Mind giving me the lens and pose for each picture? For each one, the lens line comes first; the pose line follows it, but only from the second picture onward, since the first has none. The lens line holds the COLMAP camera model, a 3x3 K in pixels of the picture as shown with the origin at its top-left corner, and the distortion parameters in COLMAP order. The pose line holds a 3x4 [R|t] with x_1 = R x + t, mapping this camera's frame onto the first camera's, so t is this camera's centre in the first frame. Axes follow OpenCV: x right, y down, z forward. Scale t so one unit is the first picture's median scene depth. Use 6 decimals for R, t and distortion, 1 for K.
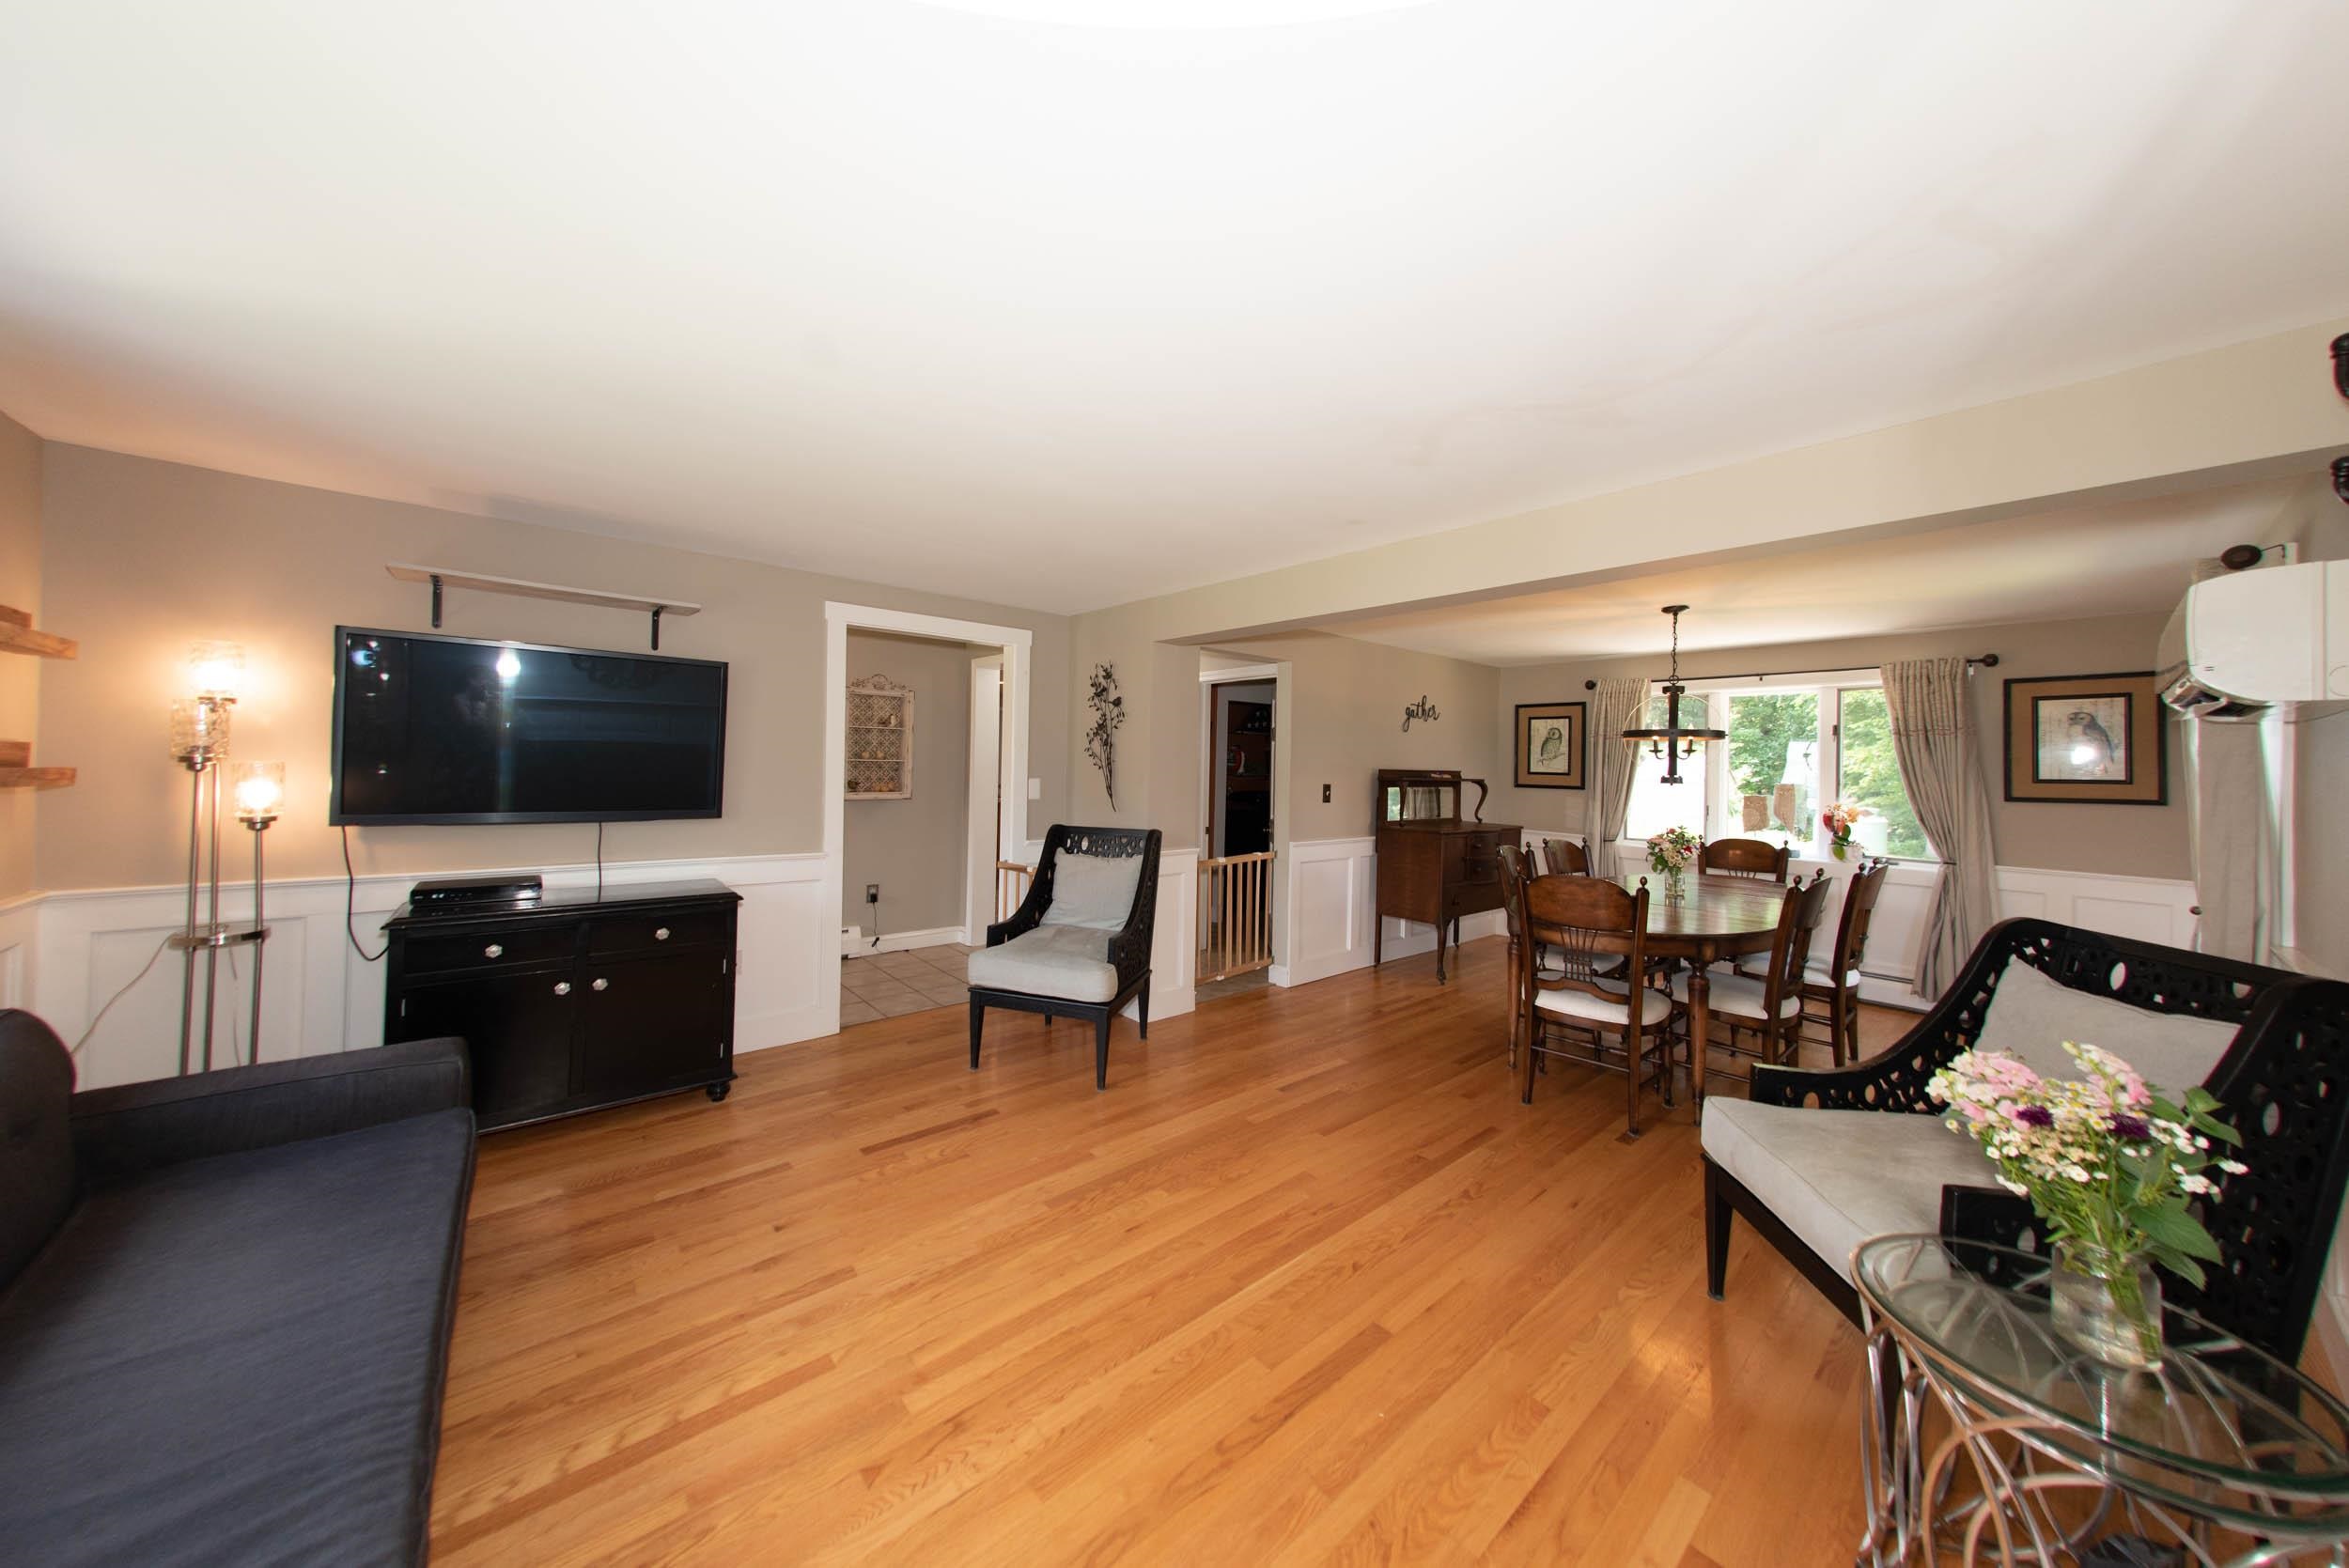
lens RADIAL K [[771.8, 0, 1172.8], [0, 771.8, 753.2], [0, 0, 1]] dist [0.010835, 0.000042]
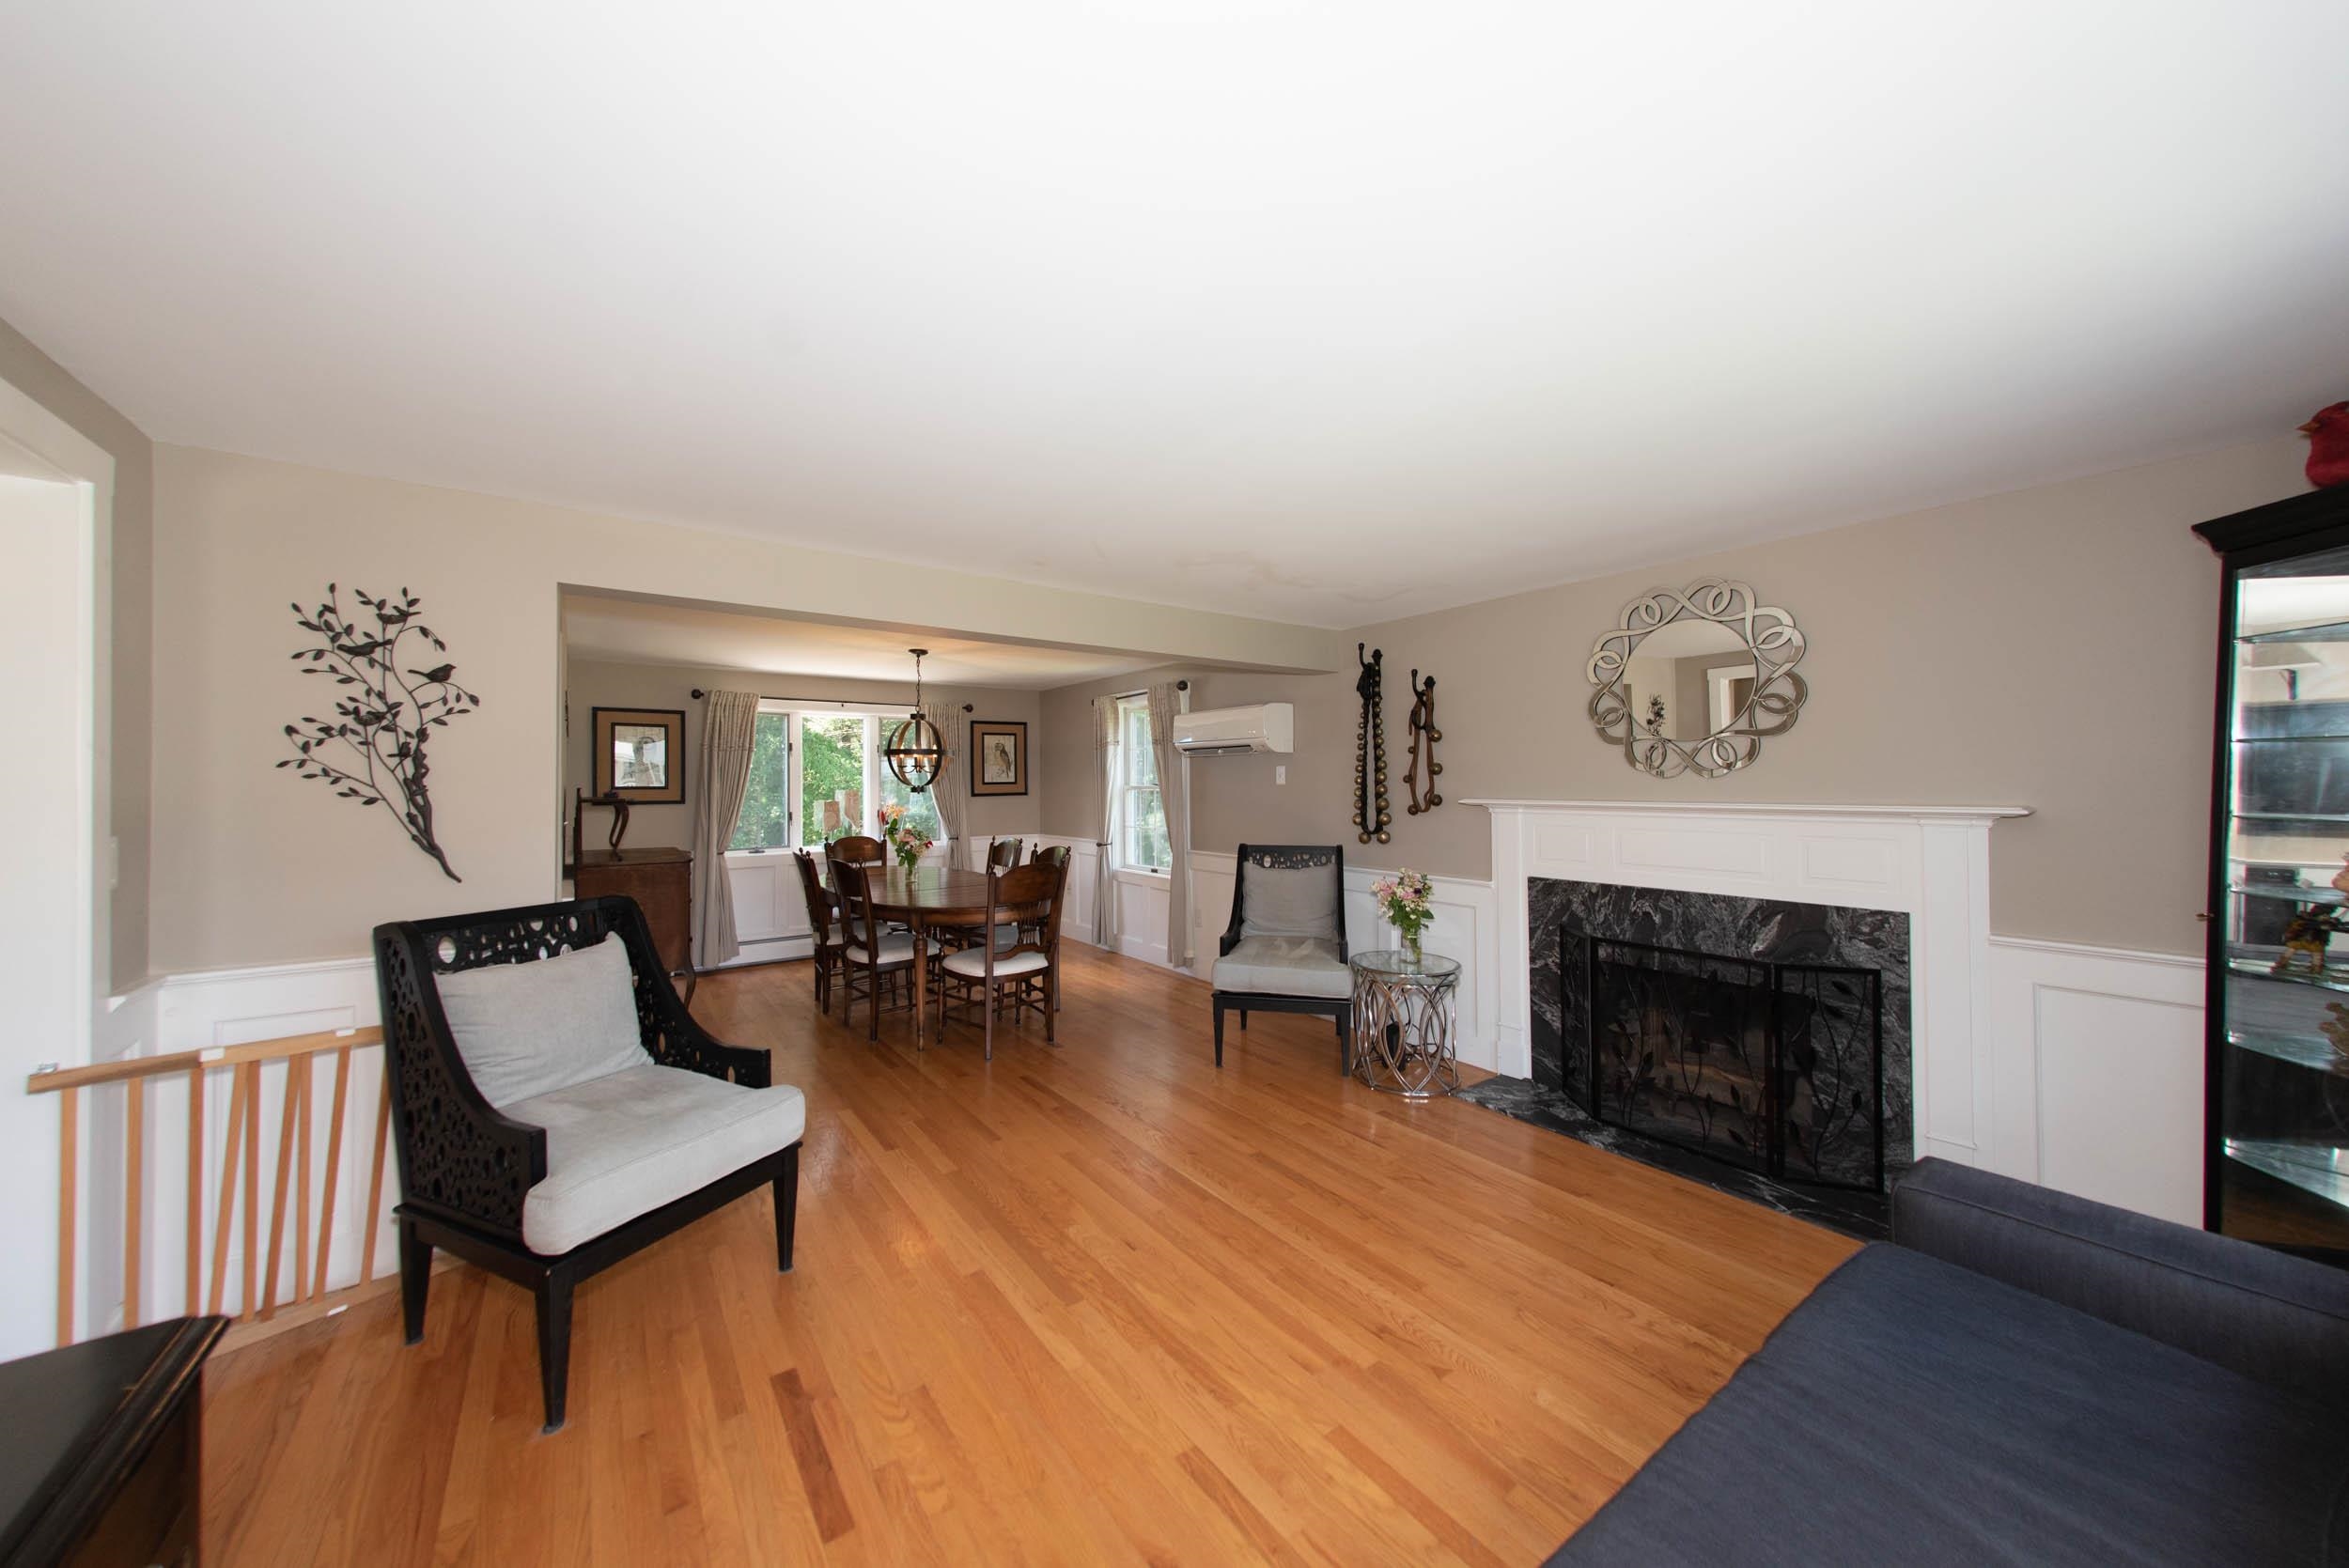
lens RADIAL K [[810.0, 0, 1174.5], [0, 810.0, 784.0], [0, 0, 1]] dist [0.008946, -0.000031]
pose [[0.078613, -0.023374, 0.996631, -1.007536], [-0.010732, 0.999647, 0.024291, -0.017525], [-0.996847, -0.012606, 0.078334, 0.798031]]
